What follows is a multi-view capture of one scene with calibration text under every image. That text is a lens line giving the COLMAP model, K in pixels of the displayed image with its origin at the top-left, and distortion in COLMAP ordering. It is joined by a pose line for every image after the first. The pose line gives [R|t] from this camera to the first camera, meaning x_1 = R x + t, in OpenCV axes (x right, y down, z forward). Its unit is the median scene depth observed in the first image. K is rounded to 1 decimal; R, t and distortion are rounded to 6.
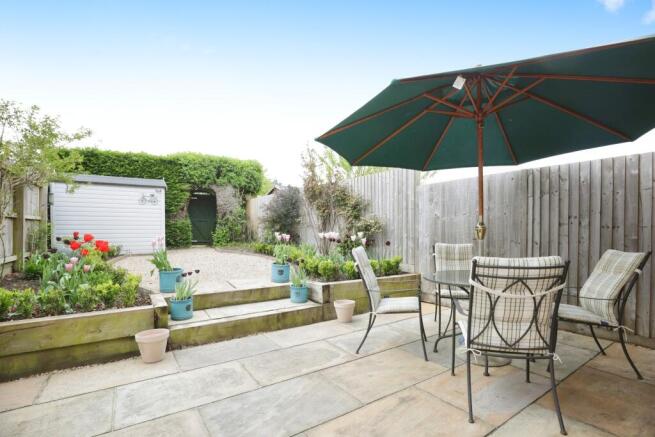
lens RADIAL K [[303.6, 0, 326.4], [0, 303.6, 231.0], [0, 0, 1]] dist [-0.027038, 0.000569]
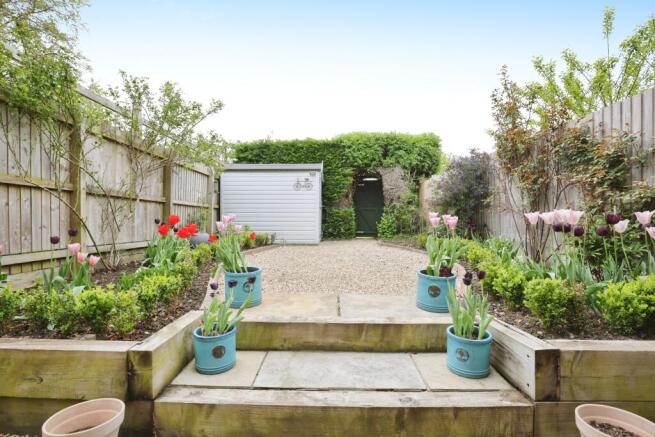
lens RADIAL K [[303.6, 0, 326.4], [0, 303.6, 231.0], [0, 0, 1]] dist [-0.027038, 0.000569]
pose [[0.824173, 0.018332, -0.566042, -0.010988], [-0.007050, 0.999731, 0.022113, 0.017279], [0.566295, -0.014234, 0.824080, 0.306787]]
